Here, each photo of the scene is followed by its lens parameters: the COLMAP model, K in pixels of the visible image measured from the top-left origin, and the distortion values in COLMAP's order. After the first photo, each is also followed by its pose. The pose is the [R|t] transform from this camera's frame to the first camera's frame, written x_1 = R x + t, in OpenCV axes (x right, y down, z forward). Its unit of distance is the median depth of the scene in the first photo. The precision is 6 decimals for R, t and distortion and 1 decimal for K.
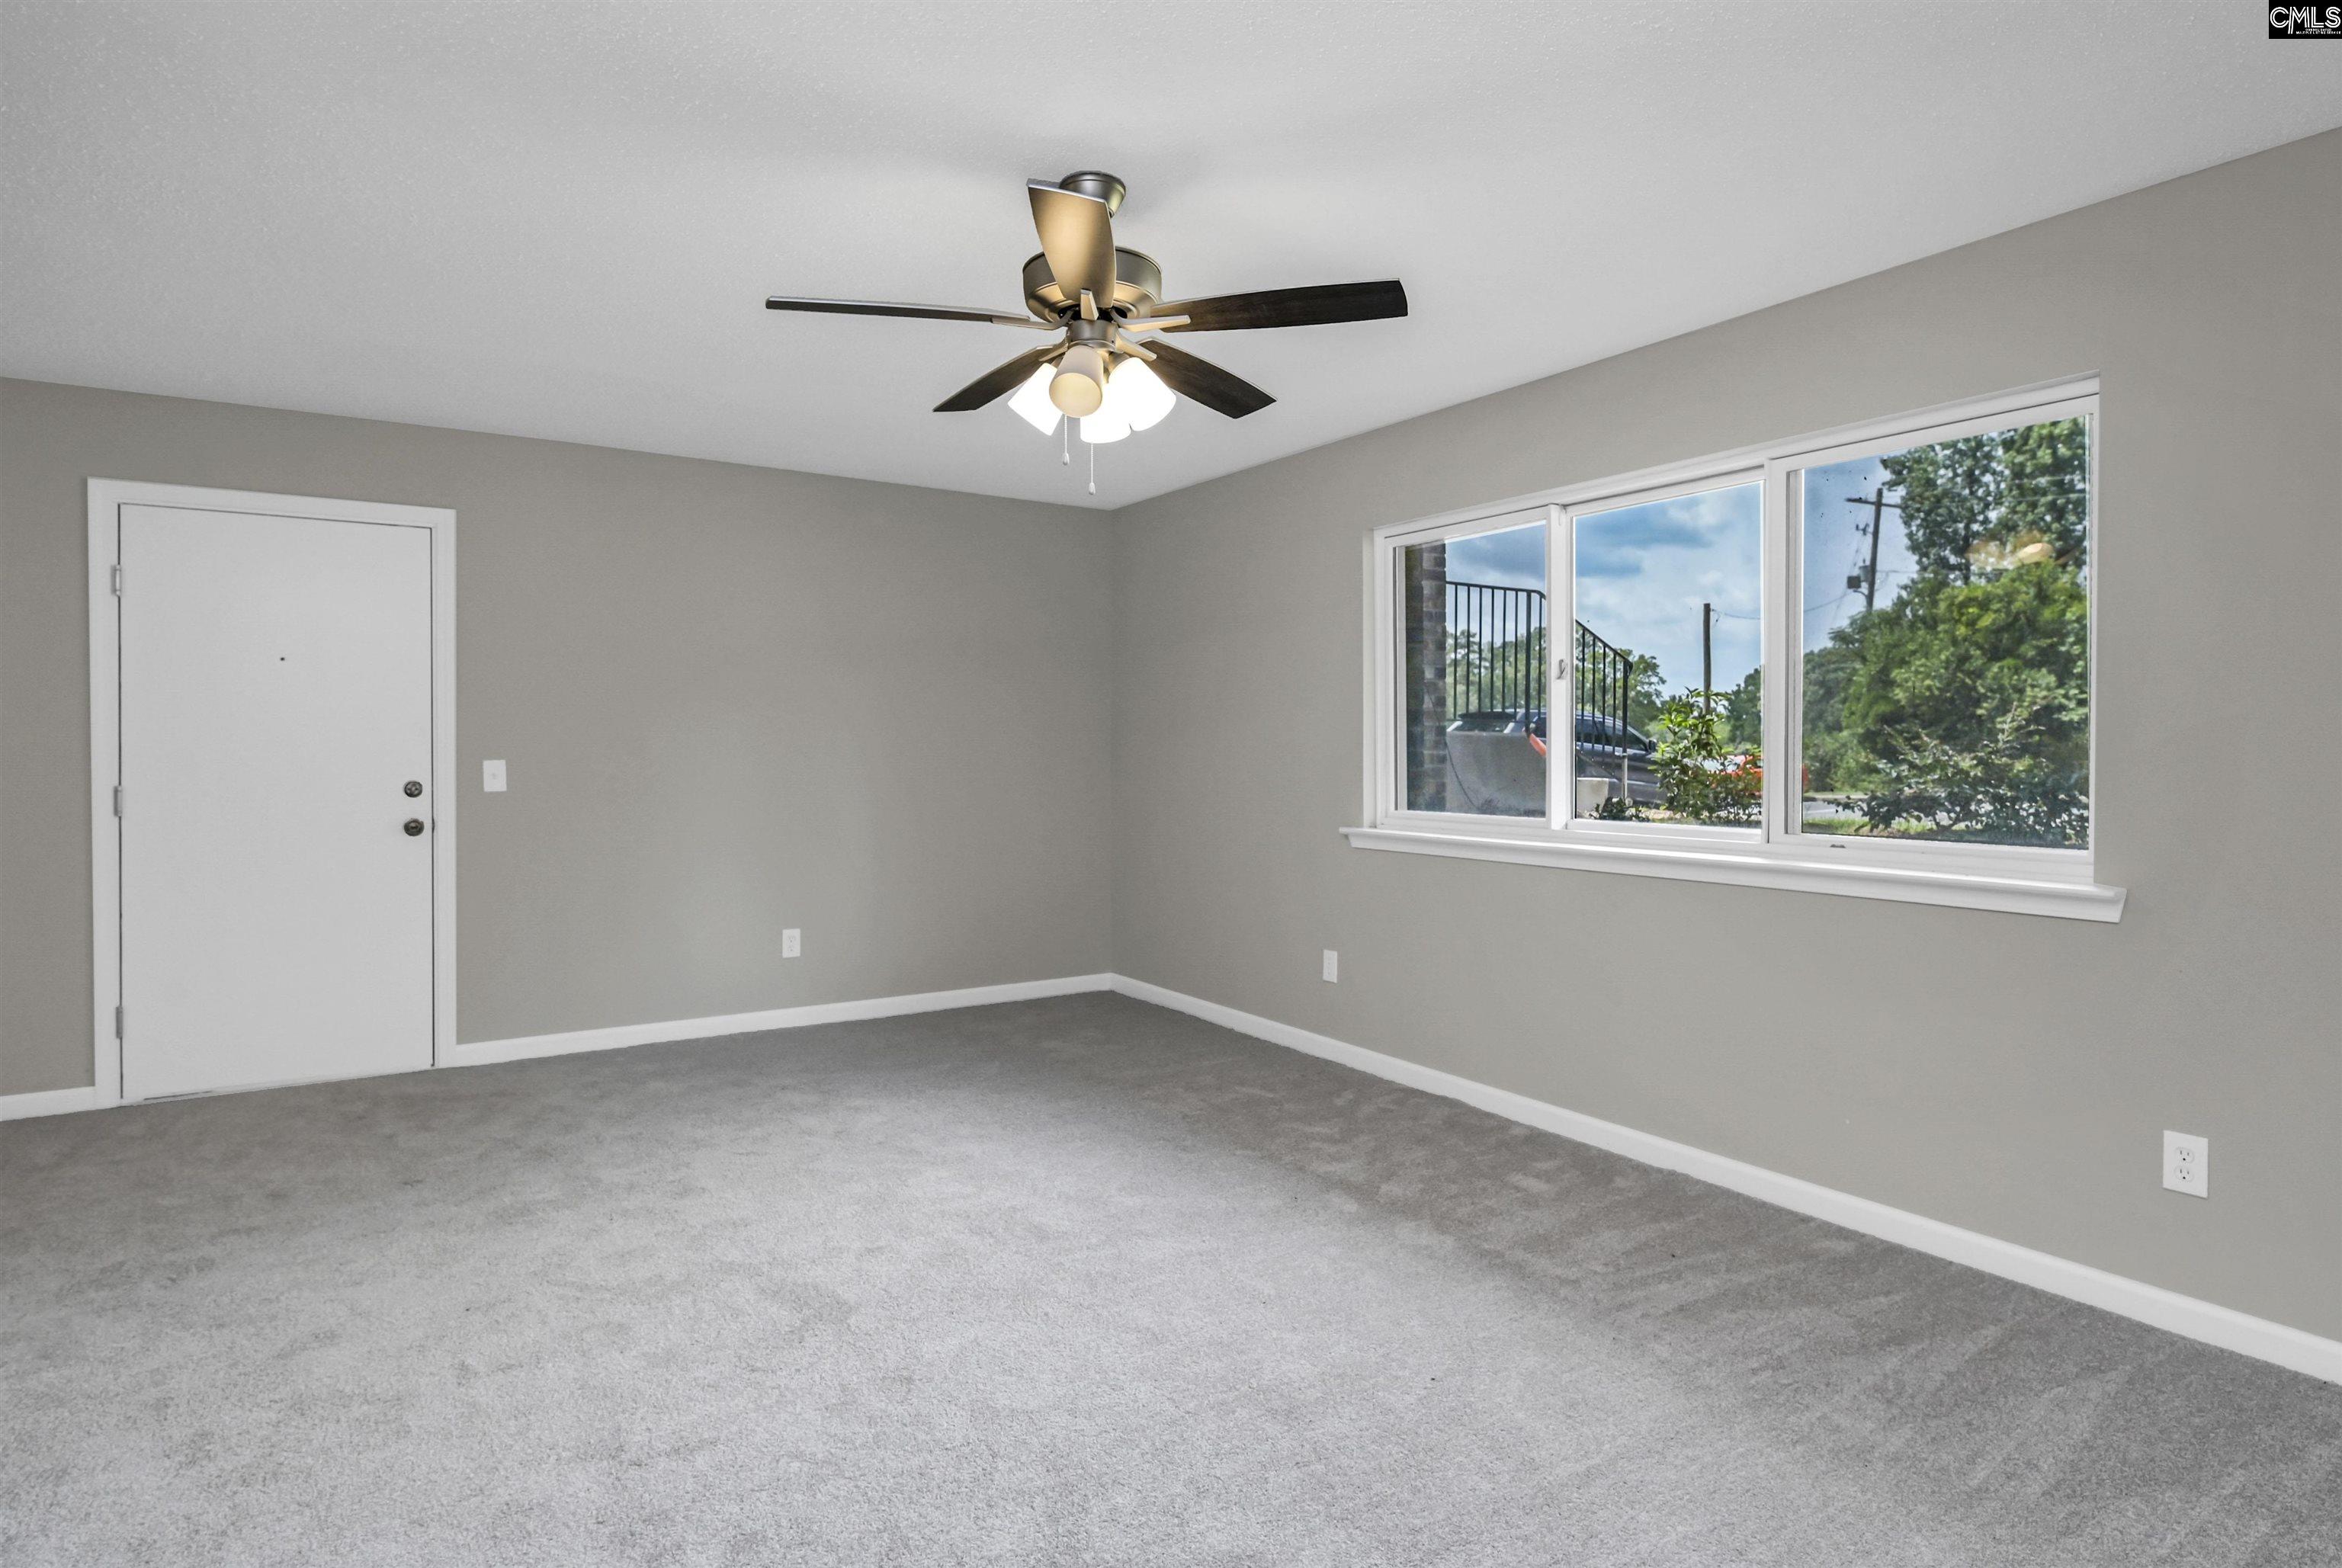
lens RADIAL K [[1286.6, 0, 1170.4], [0, 1286.6, 756.1], [0, 0, 1]] dist [0.003080, 0.000306]
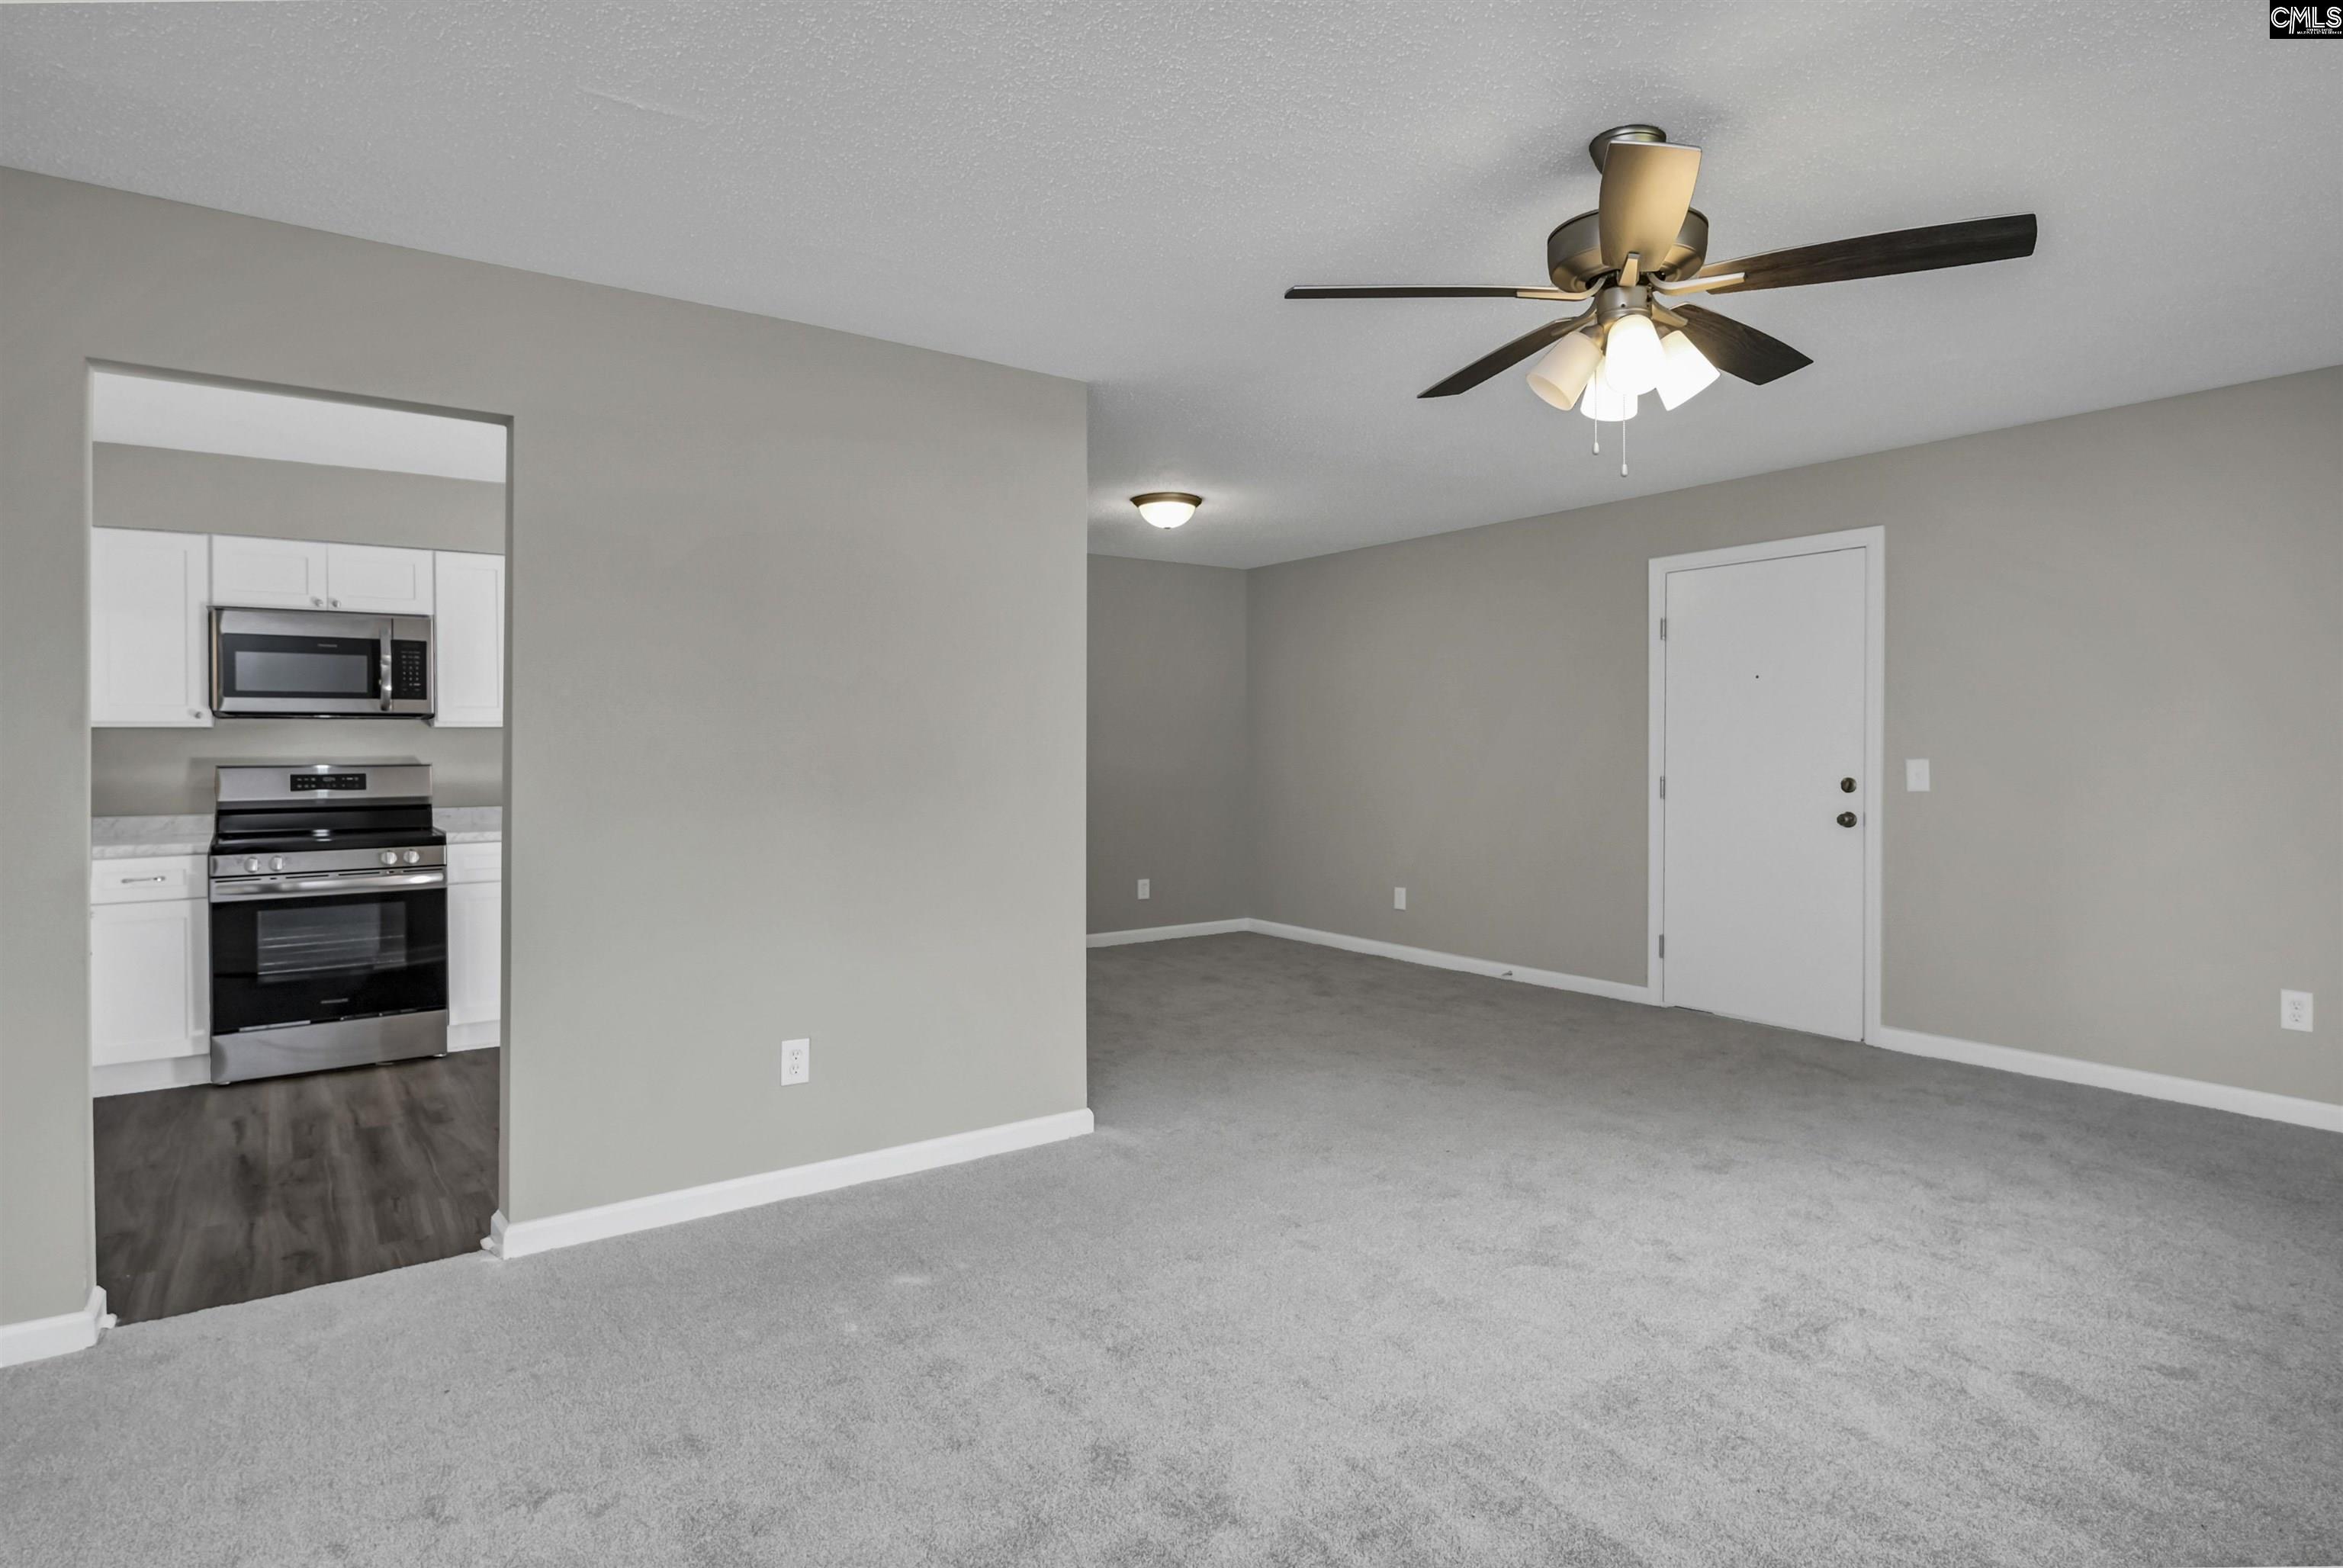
lens RADIAL K [[1287.2, 0, 1170.9], [0, 1287.2, 756.1], [0, 0, 1]] dist [0.003080, 0.000306]
pose [[0.021705, 0.005733, -0.999748, 0.619078], [0.001764, 0.999982, 0.005772, -0.008669], [0.999763, -0.001889, 0.021694, 0.482067]]
